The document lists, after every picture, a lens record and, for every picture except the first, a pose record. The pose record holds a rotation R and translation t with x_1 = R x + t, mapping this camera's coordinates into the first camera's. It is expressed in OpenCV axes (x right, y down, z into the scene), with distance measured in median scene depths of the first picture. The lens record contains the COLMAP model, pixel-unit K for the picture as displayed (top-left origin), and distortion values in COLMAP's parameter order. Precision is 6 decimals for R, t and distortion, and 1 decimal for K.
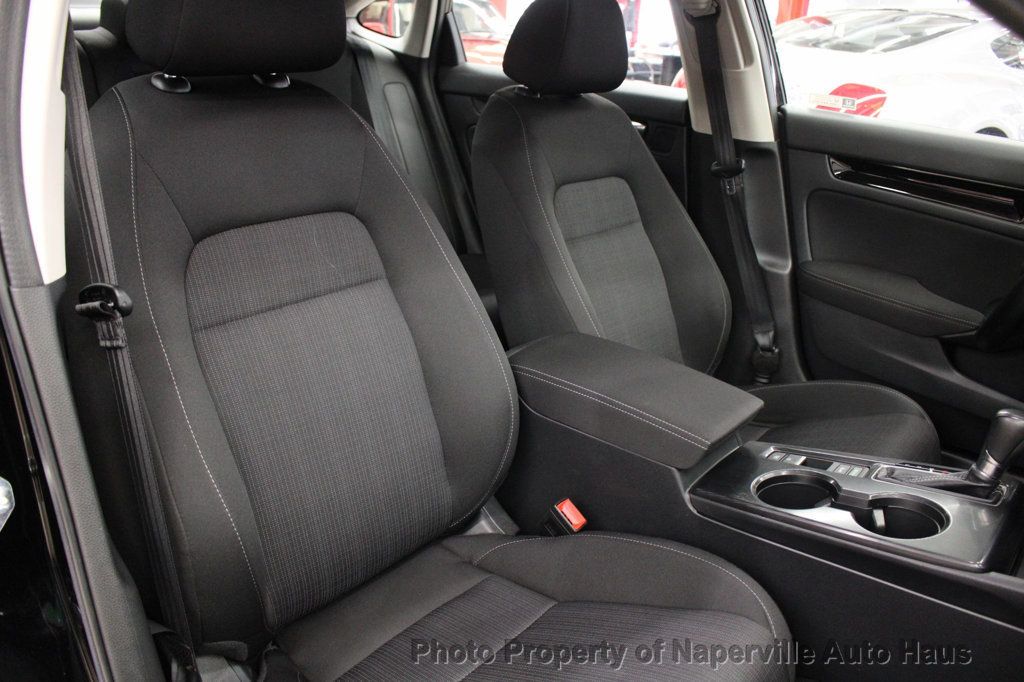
lens RADIAL K [[838.3, 0, 512.0], [0, 838.3, 341.0], [0, 0, 1]] dist [-0.160399, 0.105339]
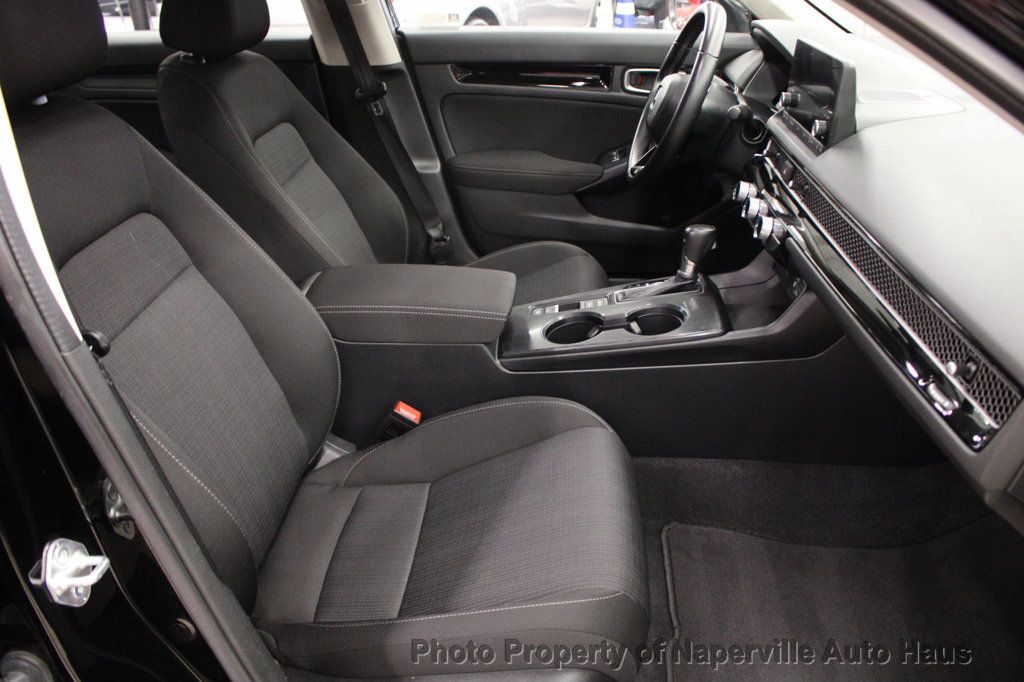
lens RADIAL K [[838.3, 0, 512.0], [0, 838.3, 341.0], [0, 0, 1]] dist [-0.160399, 0.105339]
pose [[0.809254, -0.323509, 0.490357, -0.264757], [0.269593, 0.946137, 0.179288, -0.044108], [-0.521946, -0.012893, 0.852881, -0.061948]]
